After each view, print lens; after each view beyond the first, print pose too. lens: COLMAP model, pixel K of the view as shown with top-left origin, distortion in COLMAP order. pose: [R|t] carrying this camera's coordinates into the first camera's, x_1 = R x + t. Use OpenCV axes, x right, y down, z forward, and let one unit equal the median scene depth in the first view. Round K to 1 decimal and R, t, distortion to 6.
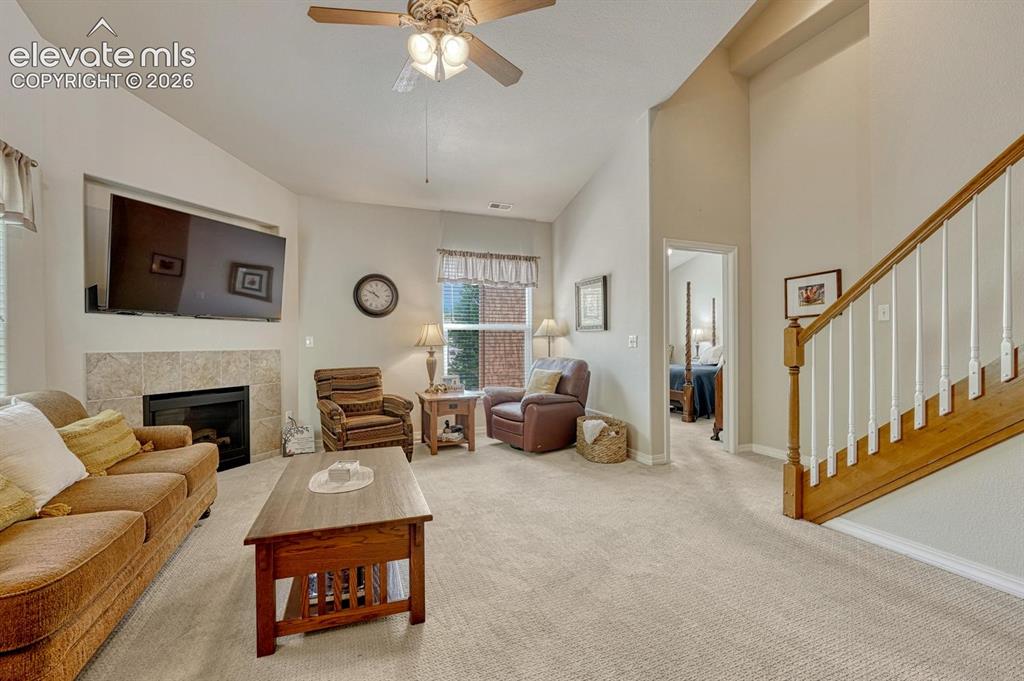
lens RADIAL K [[430.3, 0, 505.0], [0, 430.3, 350.5], [0, 0, 1]] dist [-0.008235, -0.005106]
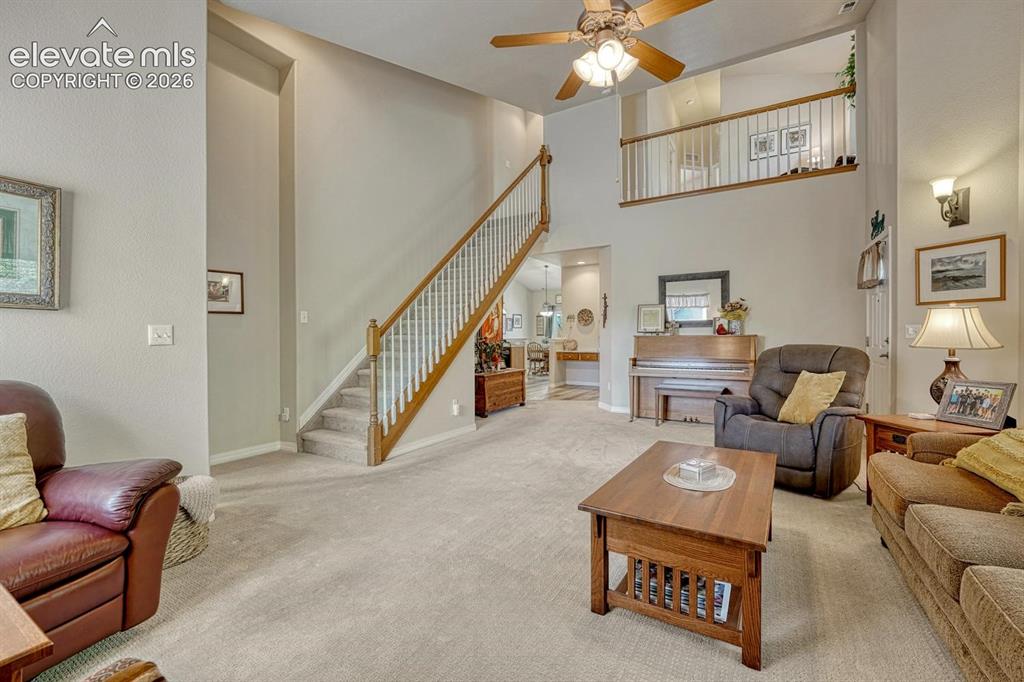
lens RADIAL K [[432.1, 0, 509.8], [0, 432.1, 337.1], [0, 0, 1]] dist [-0.000572, -0.000026]
pose [[-0.602998, 0.010019, 0.797680, -0.431811], [0.018898, 0.999820, 0.001727, -0.008304], [-0.797519, 0.016116, -0.603078, 0.923834]]
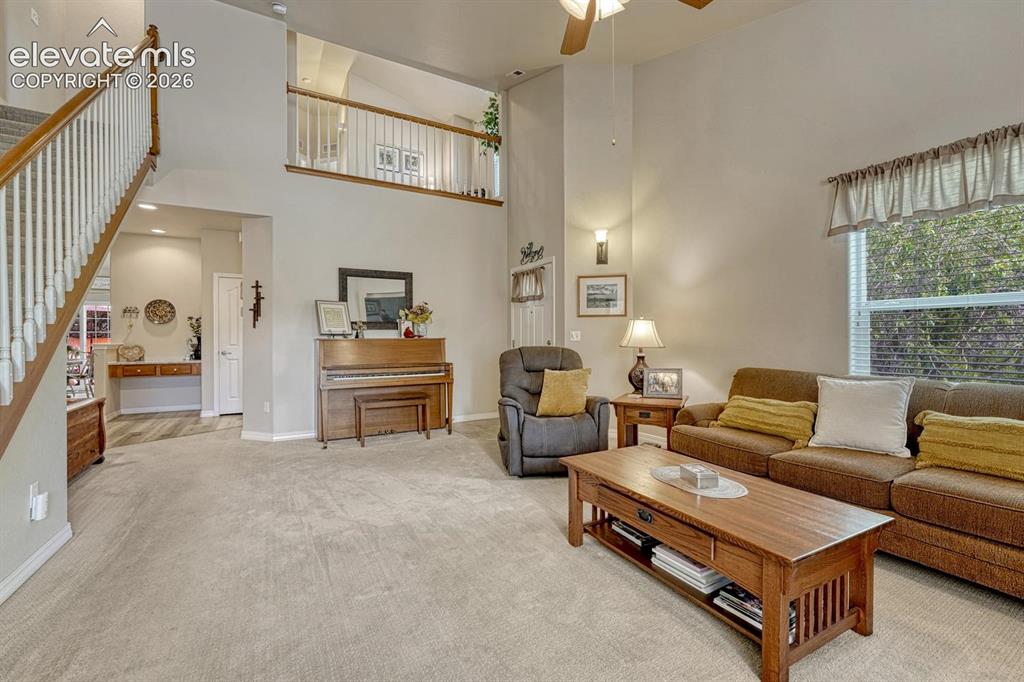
lens RADIAL K [[425.0, 0, 509.0], [0, 425.0, 338.6], [0, 0, 1]] dist [-0.000683, -0.000046]
pose [[-0.993085, 0.010988, -0.116885, 0.059867], [0.009755, 0.999891, 0.011116, -0.010354], [0.116995, 0.009898, -0.993083, 0.899076]]
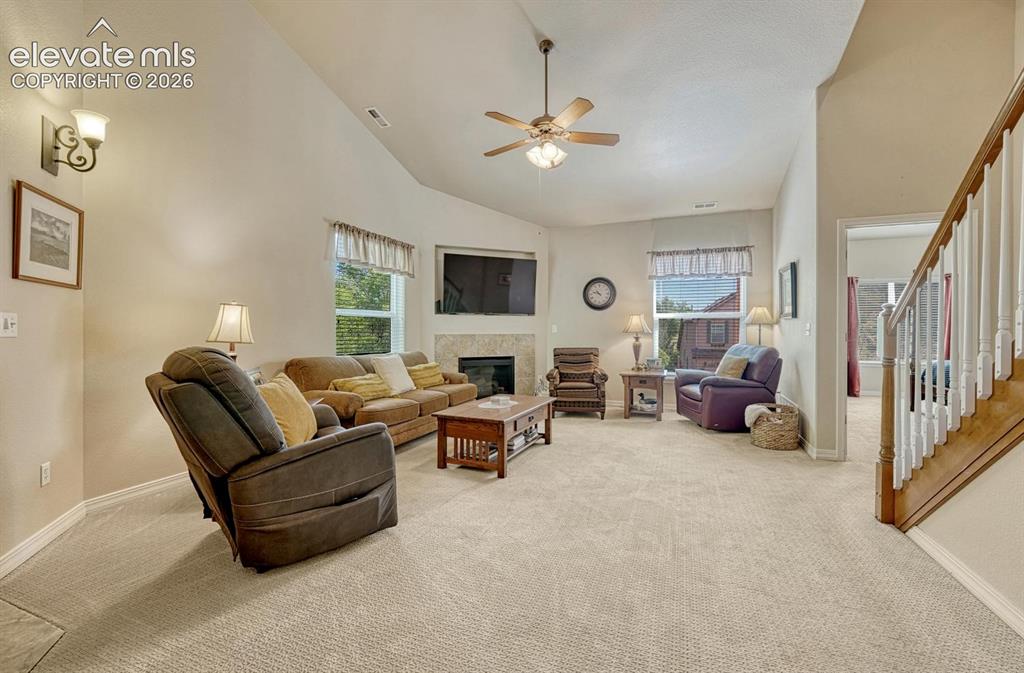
lens RADIAL K [[422.5, 0, 515.0], [0, 422.5, 332.4], [0, 0, 1]] dist [-0.016122, -0.000230]
pose [[0.725445, 0.008732, -0.688225, 0.448718], [-0.015868, 0.999866, -0.004040, 0.000036], [0.688097, 0.013851, 0.725487, -0.127558]]
